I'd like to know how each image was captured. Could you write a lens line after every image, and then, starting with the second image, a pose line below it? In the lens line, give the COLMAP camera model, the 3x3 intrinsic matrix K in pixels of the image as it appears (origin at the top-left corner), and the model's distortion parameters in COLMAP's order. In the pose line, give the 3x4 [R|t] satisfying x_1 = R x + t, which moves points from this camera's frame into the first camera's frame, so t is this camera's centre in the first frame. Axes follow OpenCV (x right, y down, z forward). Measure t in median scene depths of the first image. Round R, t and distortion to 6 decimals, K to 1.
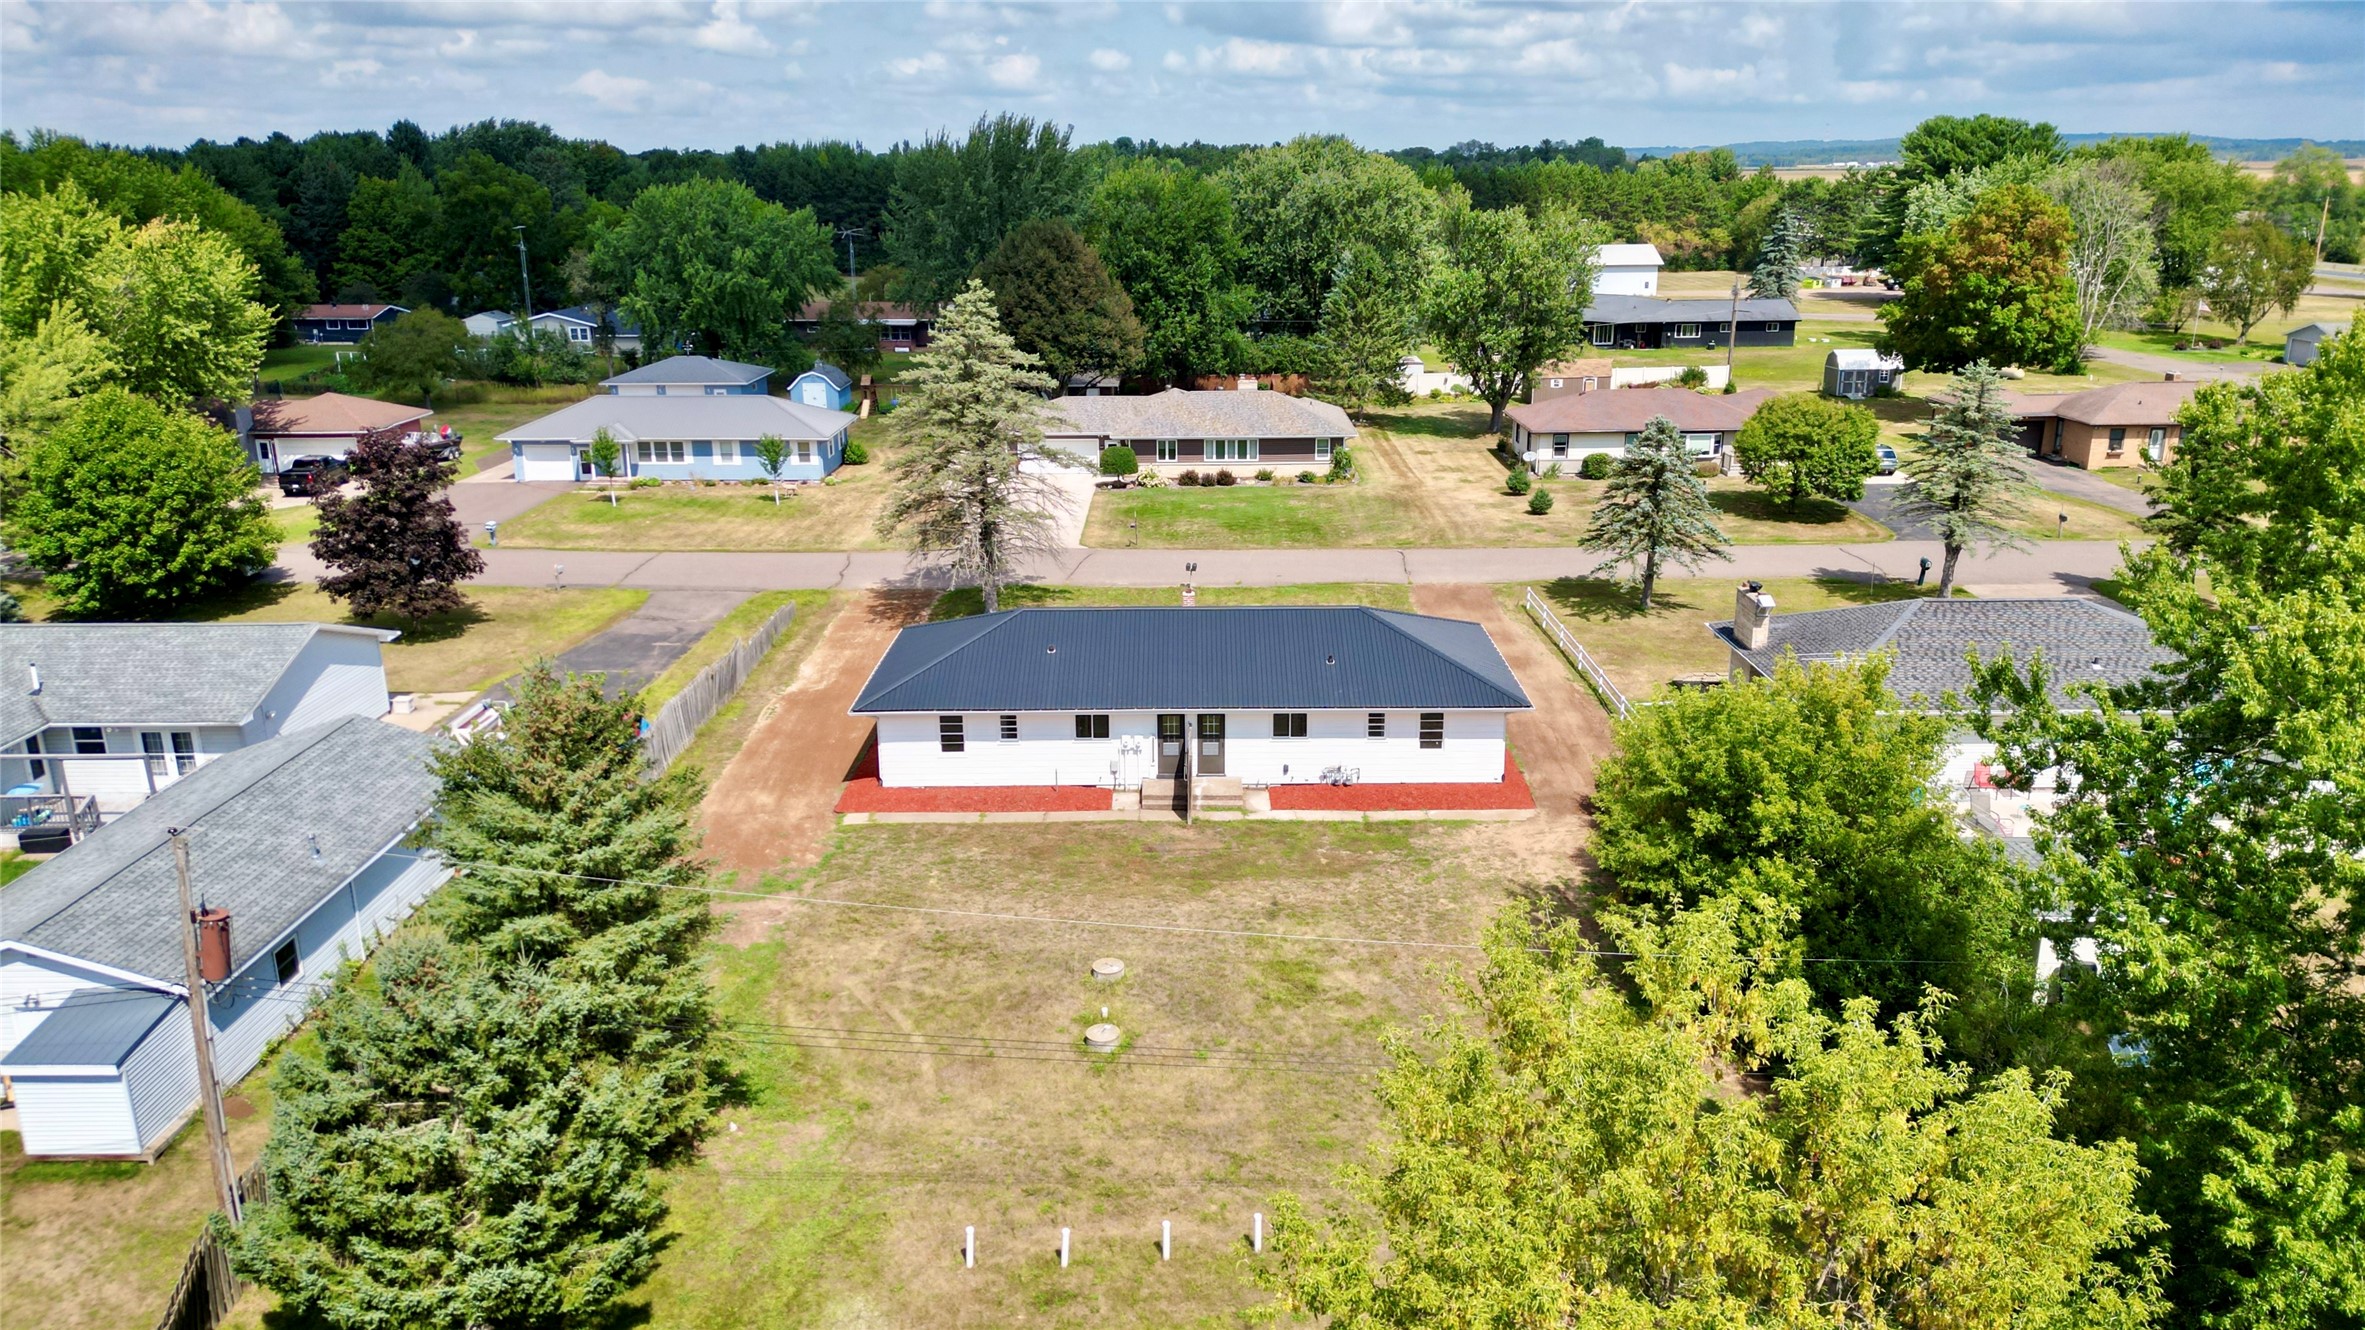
lens RADIAL K [[1656.0, 0, 1182.5], [0, 1656.0, 665.0], [0, 0, 1]] dist [0.063127, -0.052817]
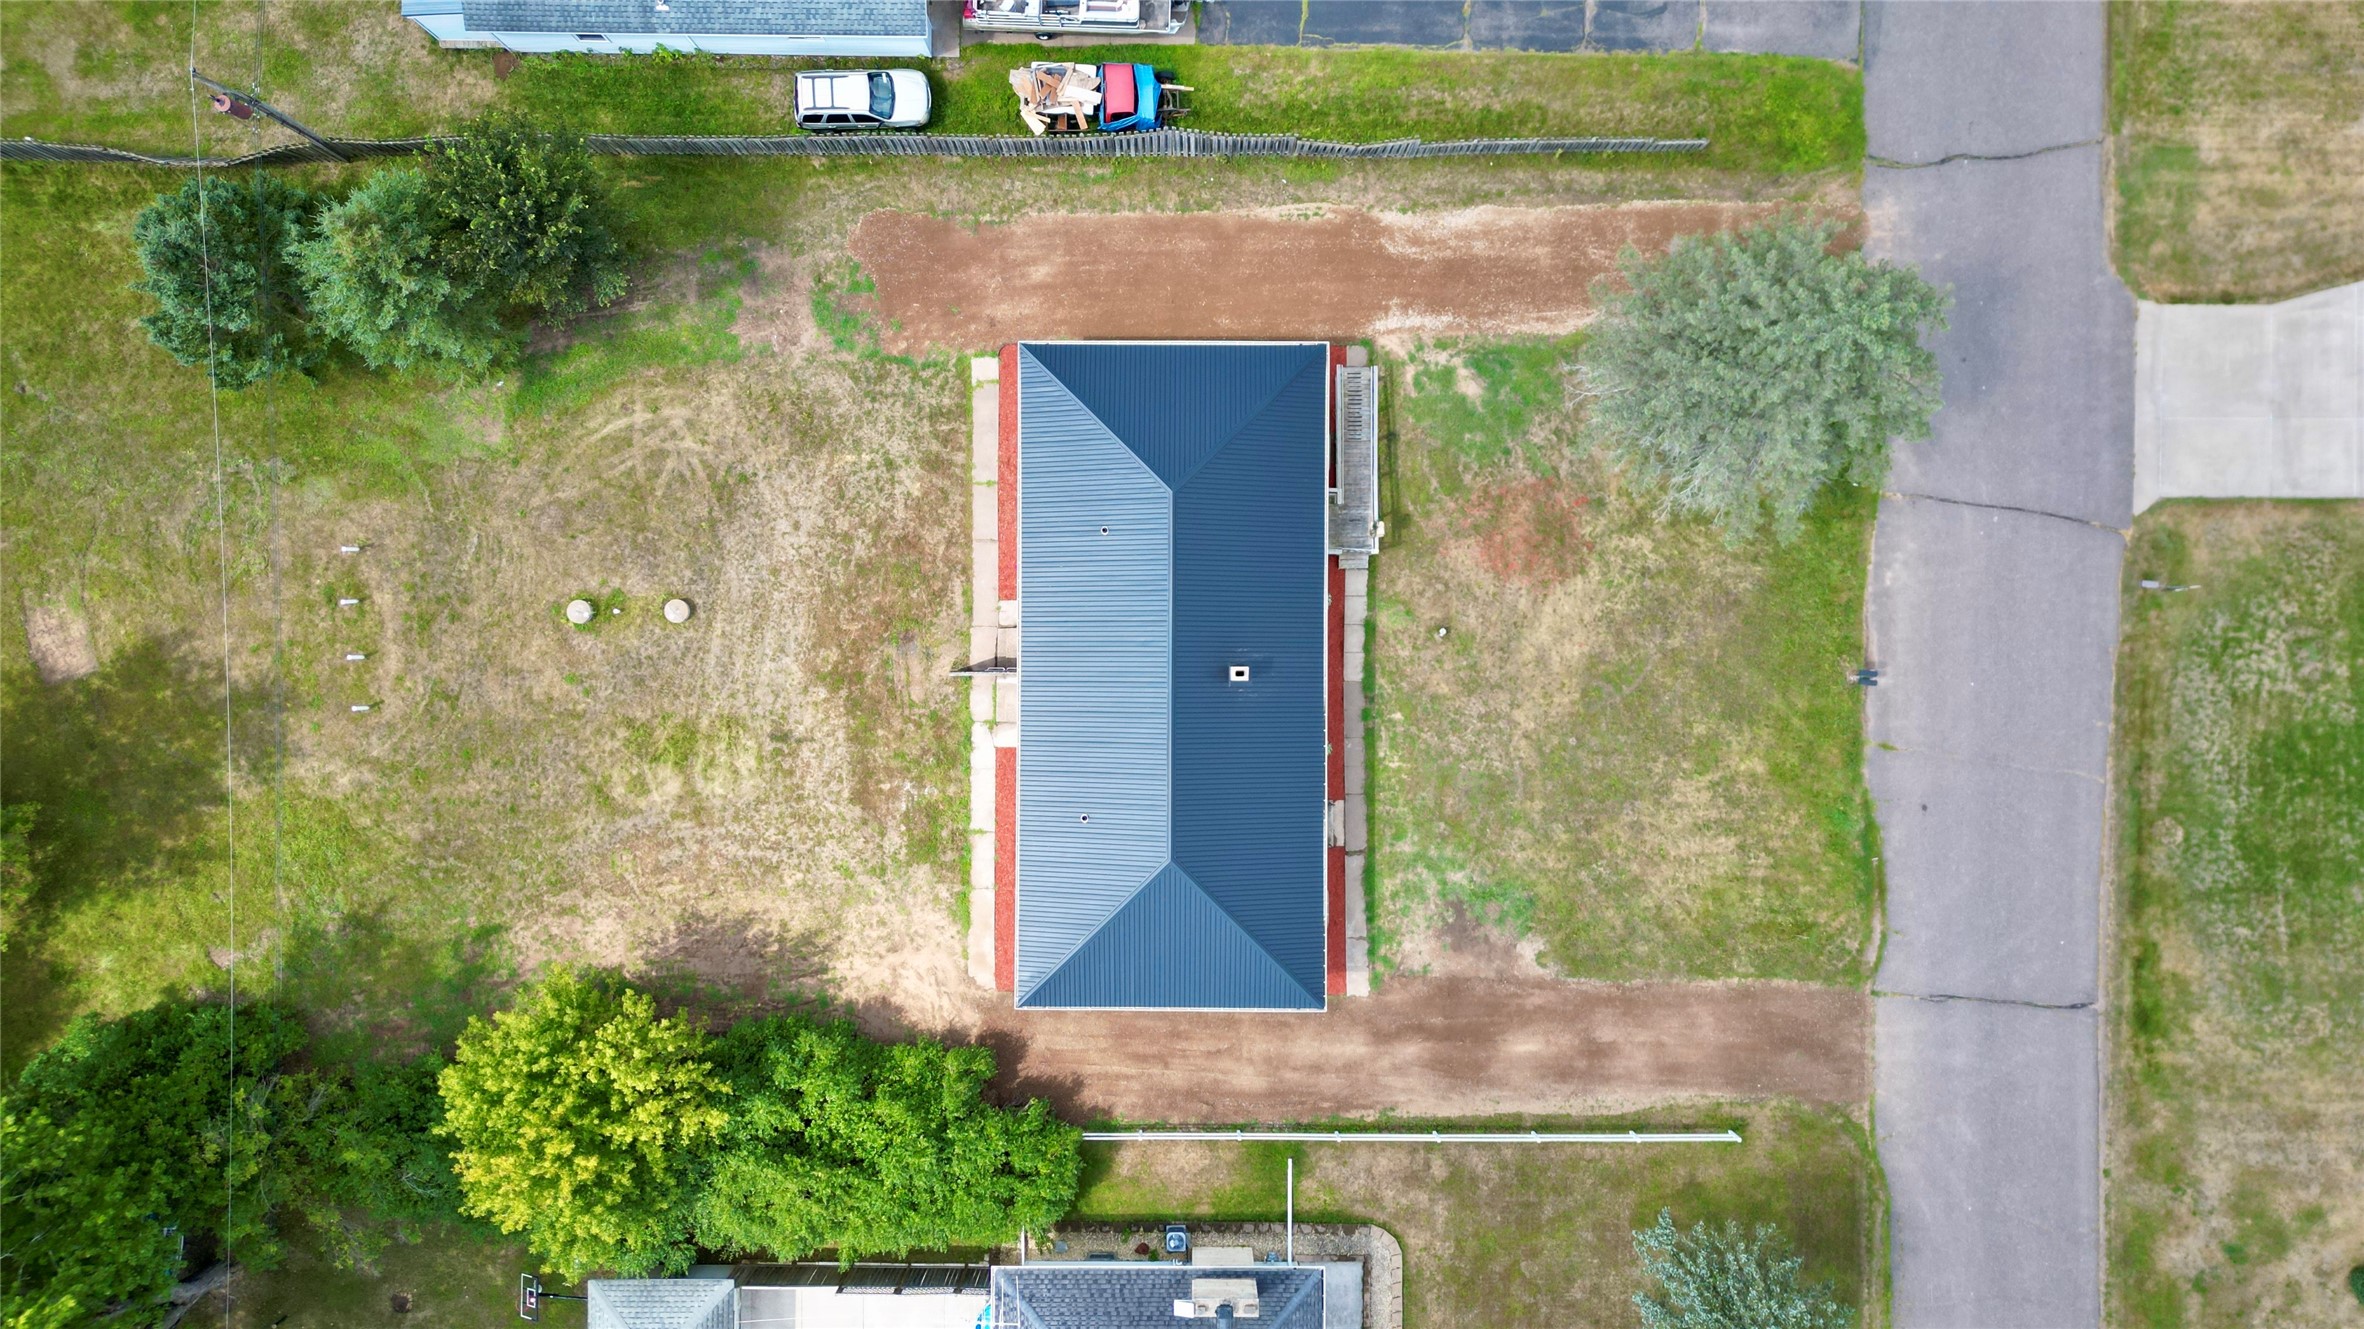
lens RADIAL K [[1649.5, 0, 1186.0], [0, 1649.5, 660.1], [0, 0, 1]] dist [0.065386, -0.056643]
pose [[0.001780, 0.999990, 0.004184, -0.006180], [-0.279100, -0.003521, 0.960256, -0.733840], [0.960260, -0.002877, 0.279091, 0.604859]]
